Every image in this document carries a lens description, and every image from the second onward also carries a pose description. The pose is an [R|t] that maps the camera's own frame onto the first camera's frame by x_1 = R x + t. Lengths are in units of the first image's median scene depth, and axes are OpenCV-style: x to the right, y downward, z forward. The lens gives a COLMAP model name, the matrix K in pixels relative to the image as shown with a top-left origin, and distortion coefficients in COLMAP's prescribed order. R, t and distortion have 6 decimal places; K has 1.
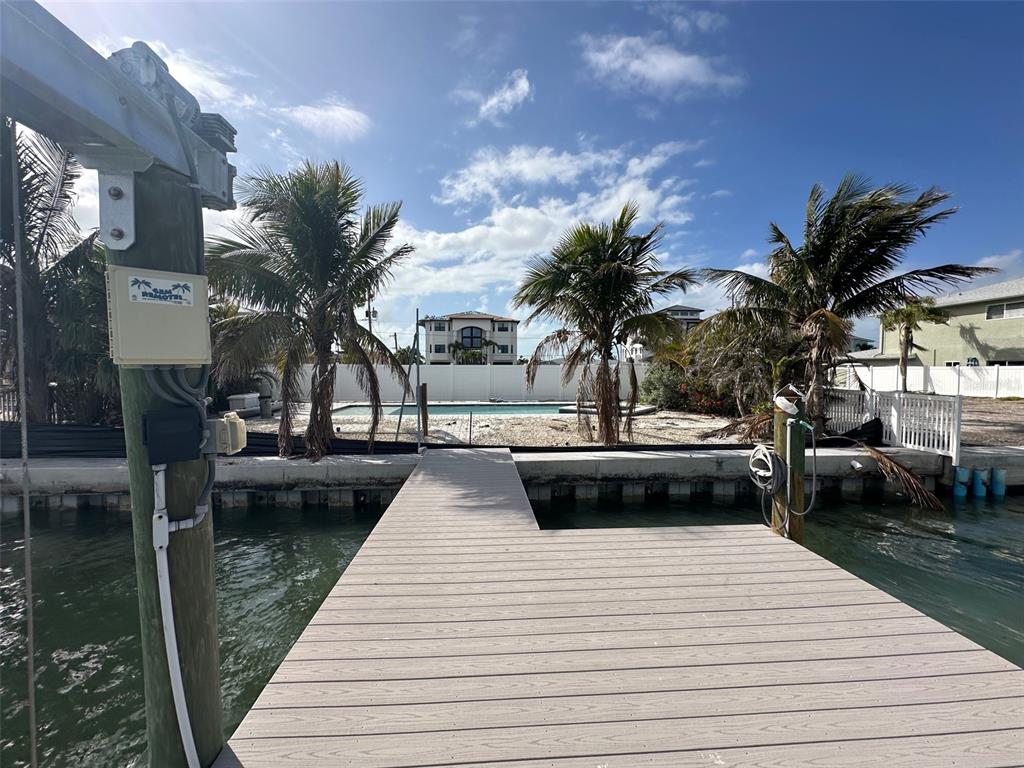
lens RADIAL K [[721.9, 0, 504.9], [0, 721.9, 386.5], [0, 0, 1]] dist [-0.003988, -0.009328]
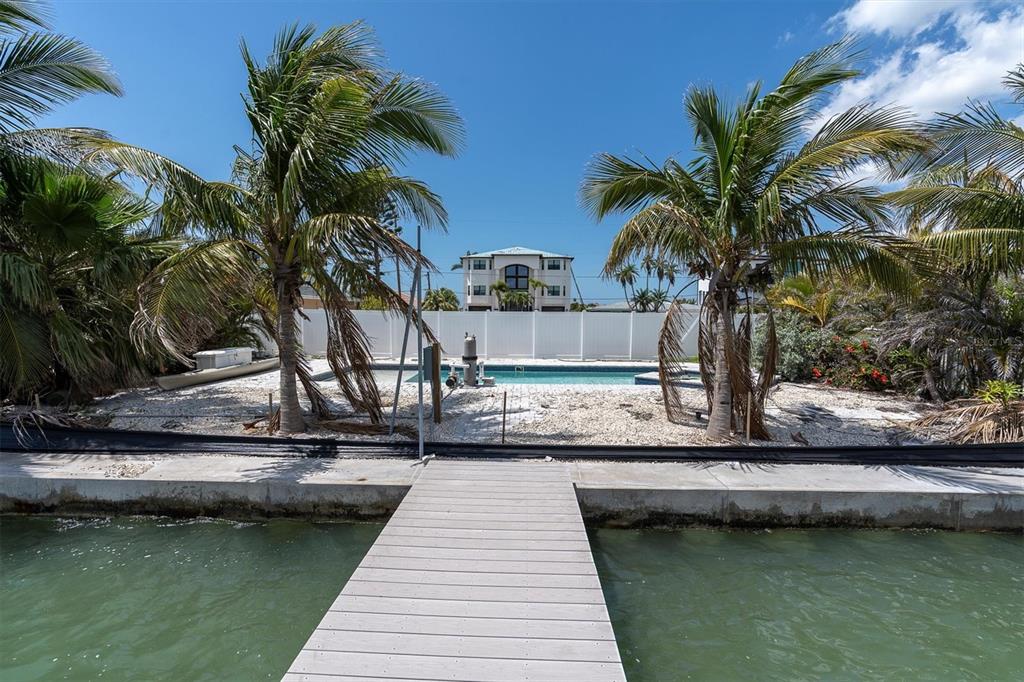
lens RADIAL K [[469.9, 0, 519.3], [0, 469.9, 340.8], [0, 0, 1]] dist [-0.039607, 0.023443]
pose [[0.997896, 0.009915, -0.064078, -0.007162], [-0.006488, 0.998549, 0.053467, -0.023667], [0.064515, -0.052939, 0.996512, 0.458716]]
